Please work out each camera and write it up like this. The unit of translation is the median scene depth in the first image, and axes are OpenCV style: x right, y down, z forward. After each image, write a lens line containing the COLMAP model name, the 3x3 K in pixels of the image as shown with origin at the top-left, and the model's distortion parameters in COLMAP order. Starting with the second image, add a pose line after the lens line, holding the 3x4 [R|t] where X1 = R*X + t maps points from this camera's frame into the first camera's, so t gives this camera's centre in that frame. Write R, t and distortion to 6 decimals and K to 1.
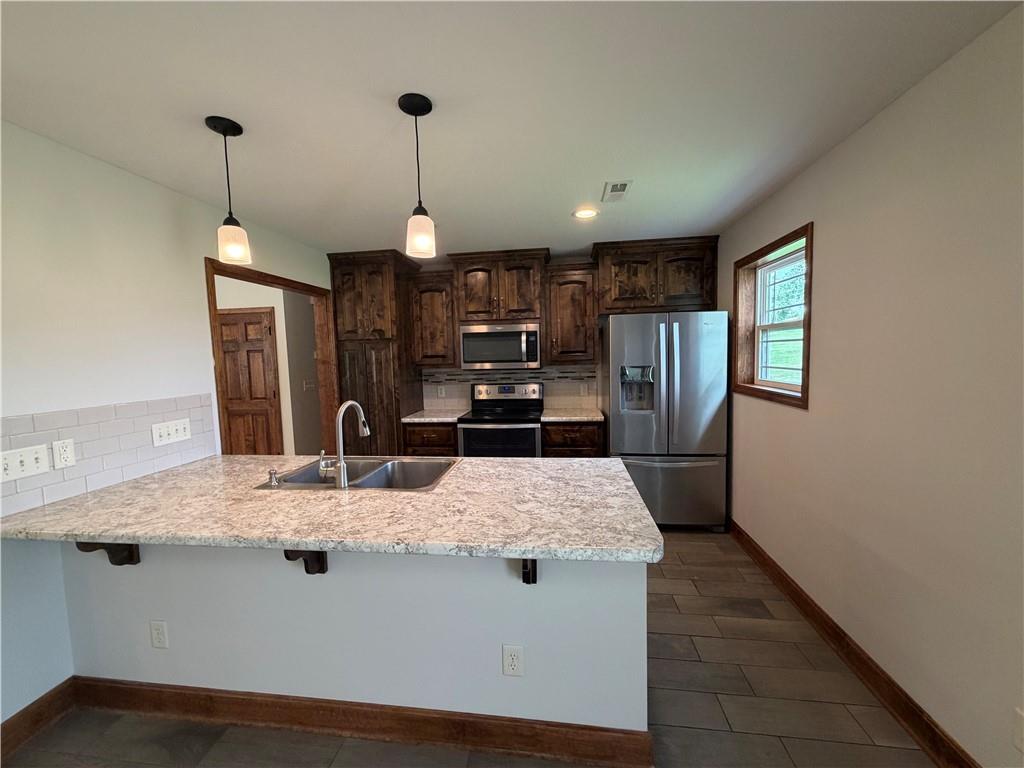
lens RADIAL K [[408.2, 0, 508.3], [0, 408.2, 387.5], [0, 0, 1]] dist [0.001647, -0.000261]
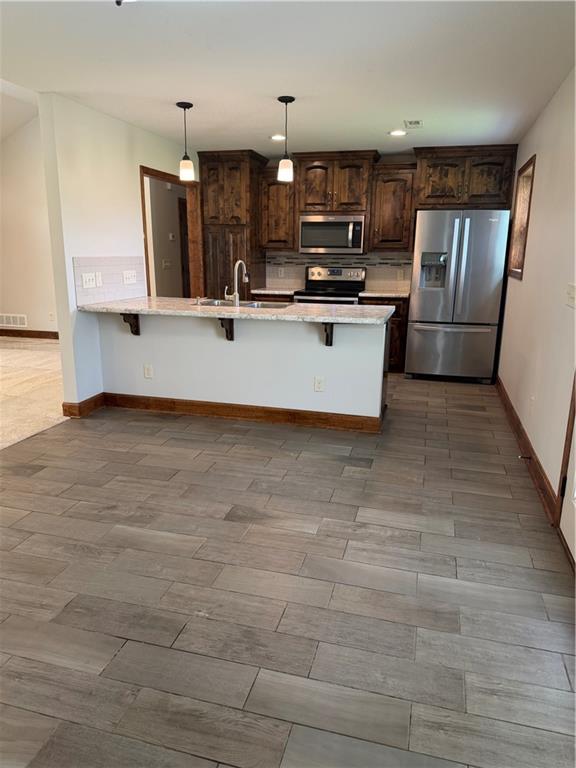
lens RADIAL K [[534.1, 0, 289.1], [0, 534.1, 391.1], [0, 0, 1]] dist [0.040252, -0.049729]
pose [[0.991796, 0.067558, -0.108524, 0.064897], [-0.047550, 0.982994, 0.177372, 0.090017], [0.118662, -0.170757, 0.978142, -0.722291]]
